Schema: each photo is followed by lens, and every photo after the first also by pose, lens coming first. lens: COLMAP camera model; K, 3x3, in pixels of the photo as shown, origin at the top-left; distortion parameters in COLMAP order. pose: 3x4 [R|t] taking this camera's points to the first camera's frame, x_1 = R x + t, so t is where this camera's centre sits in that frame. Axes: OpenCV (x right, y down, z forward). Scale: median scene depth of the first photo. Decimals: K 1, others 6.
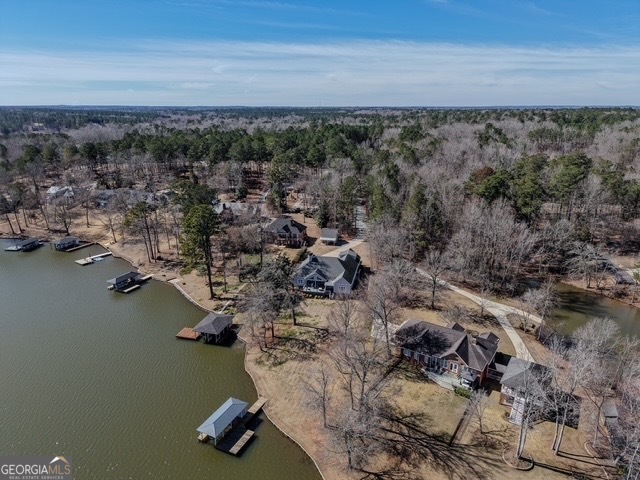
lens RADIAL K [[427.6, 0, 321.3], [0, 427.6, 241.1], [0, 0, 1]] dist [0.041292, -0.039401]
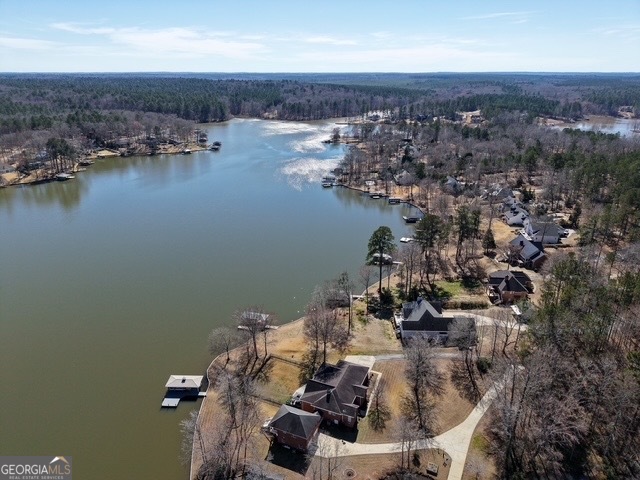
lens RADIAL K [[427.6, 0, 321.3], [0, 427.6, 241.1], [0, 0, 1]] dist [0.041292, -0.039401]
pose [[0.172569, 0.356121, -0.918367, 0.826328], [-0.263144, 0.915136, 0.305421, -0.331551], [0.949197, 0.188957, 0.251635, 0.360774]]
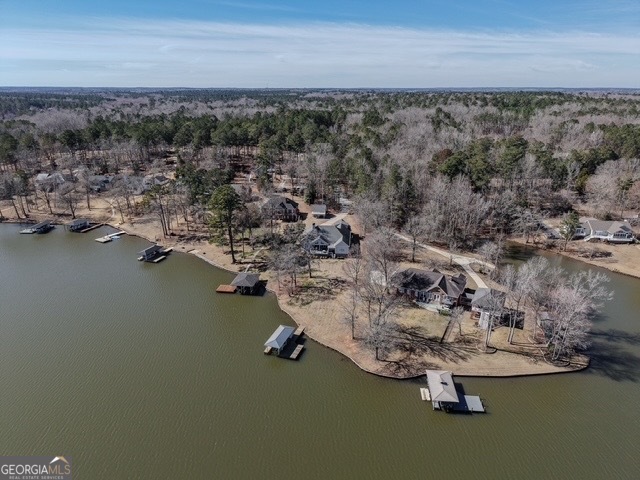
lens RADIAL K [[427.6, 0, 321.3], [0, 427.6, 241.1], [0, 0, 1]] dist [0.041292, -0.039401]
pose [[0.992978, -0.038933, 0.111712, -0.121762], [0.034516, 0.998554, 0.041205, 0.026468], [-0.113155, -0.037060, 0.992886, -0.185791]]
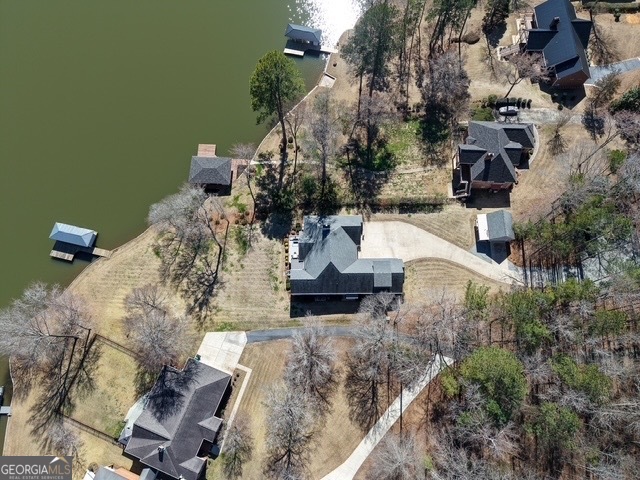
lens RADIAL K [[427.6, 0, 321.3], [0, 427.6, 241.1], [0, 0, 1]] dist [0.041292, -0.039401]
pose [[0.197343, 0.928646, -0.314123, 0.185690], [-0.255396, 0.358060, 0.898090, -0.501186], [0.946482, -0.097006, 0.307833, 0.668315]]
